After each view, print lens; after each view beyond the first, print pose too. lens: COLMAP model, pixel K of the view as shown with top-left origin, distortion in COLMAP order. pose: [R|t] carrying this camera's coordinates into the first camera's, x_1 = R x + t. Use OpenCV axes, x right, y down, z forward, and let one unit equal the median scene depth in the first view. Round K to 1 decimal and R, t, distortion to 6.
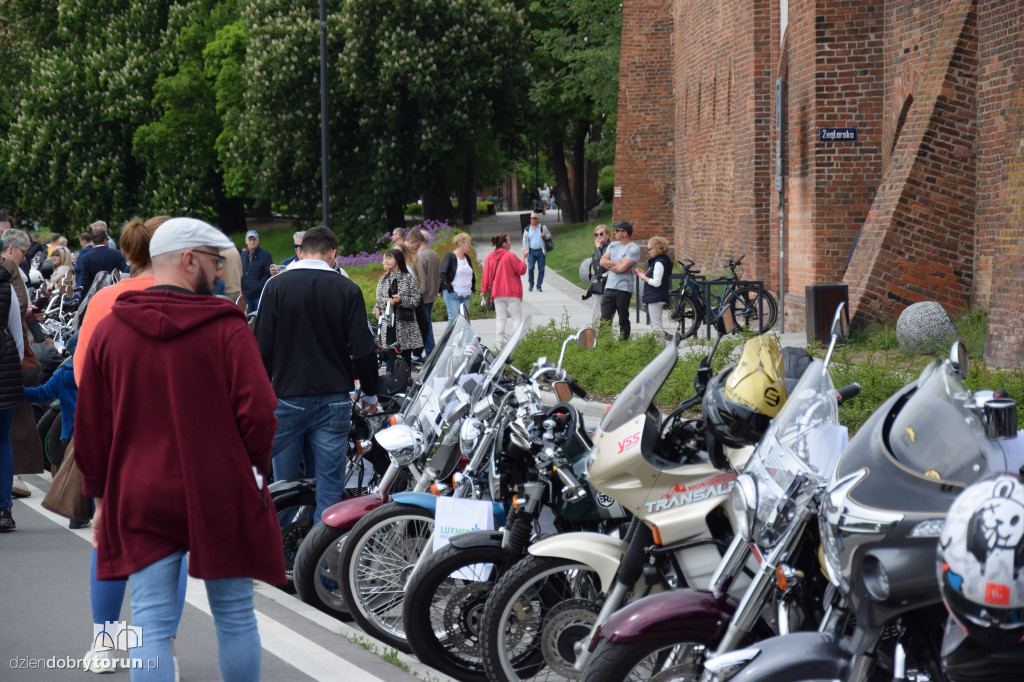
lens RADIAL K [[3393.4, 0, 511.8], [0, 3393.4, 366.7], [0, 0, 1]] dist [1.033664, -1.795534]
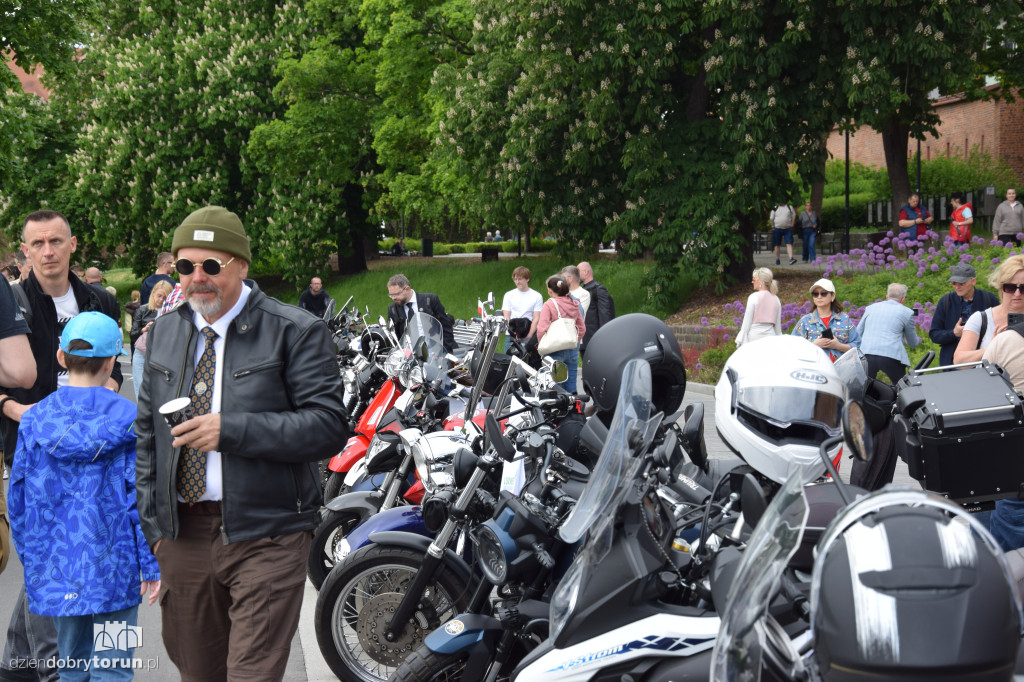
lens RADIAL K [[2409.8, 0, 505.4], [0, 2409.8, 353.7], [0, 0, 1]] dist [0.498906, 1.173611]
pose [[0.999433, -0.007815, 0.032736, -0.093194], [0.008045, 0.999944, -0.006911, -0.022451], [-0.032680, 0.007170, 0.999440, 0.621652]]
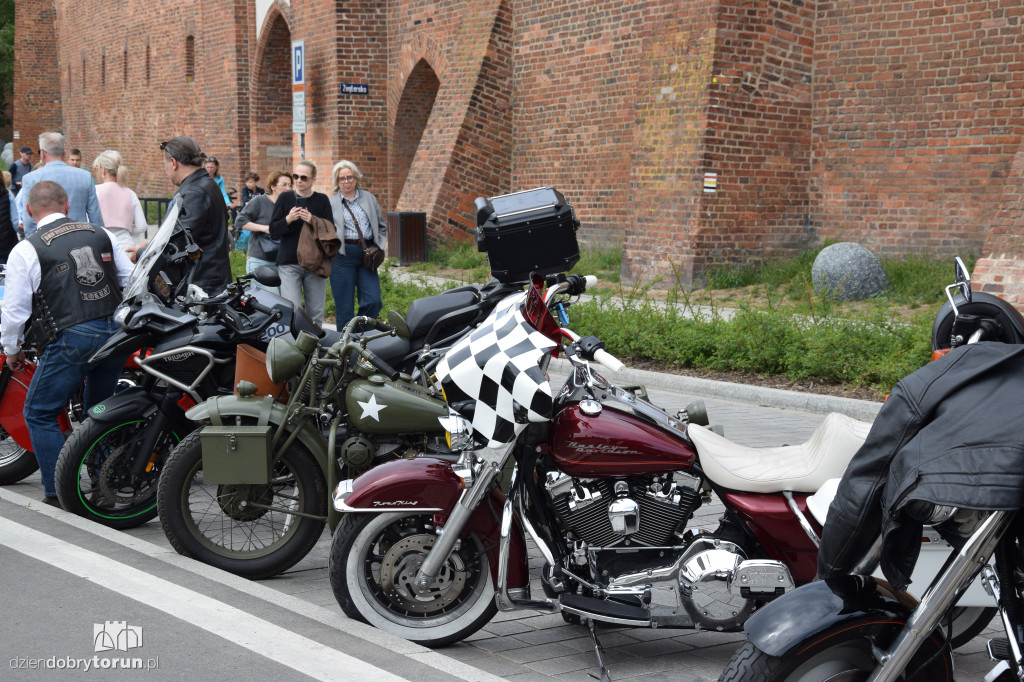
lens RADIAL K [[1933.6, 0, 509.9], [0, 1933.6, 338.3], [0, 0, 1]] dist [0.295950, 1.056085]
pose [[0.942375, -0.014294, 0.334252, -0.032767], [-0.000499, 0.999026, 0.044131, -0.003283], [-0.334557, -0.041755, 0.941450, 0.118743]]
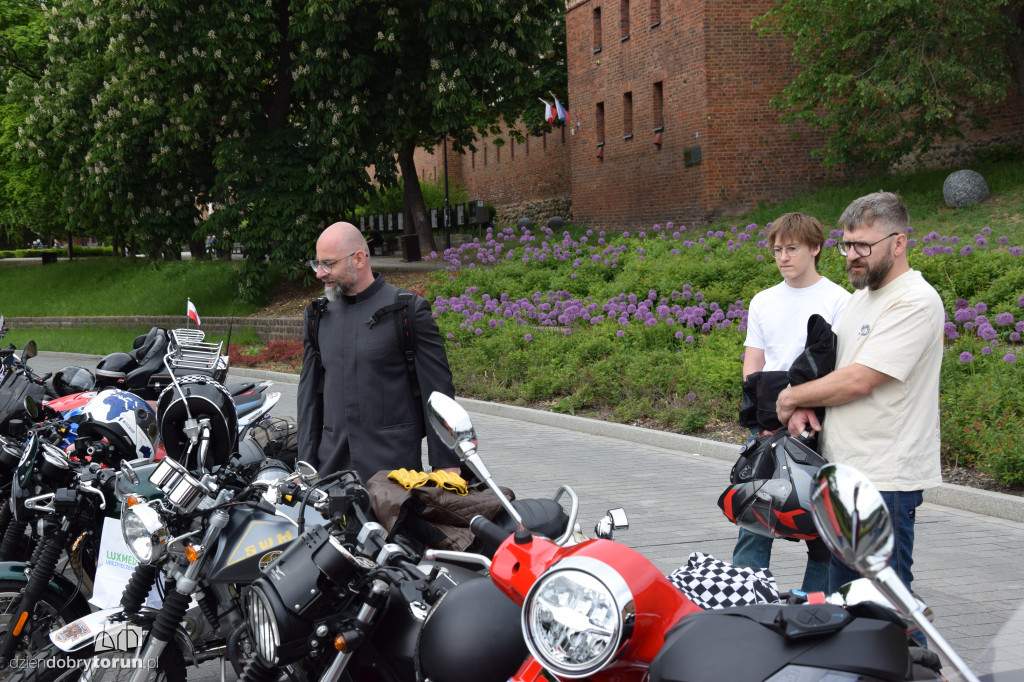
lens RADIAL K [[1615.8, 0, 511.8], [0, 1615.8, 344.3], [0, 0, 1]] dist [0.191198, 0.627915]
pose [[0.949728, -0.034726, 0.311145, -0.101823], [0.033064, 0.999397, 0.010614, -0.026516], [-0.311326, 0.000207, 0.950303, 0.736067]]
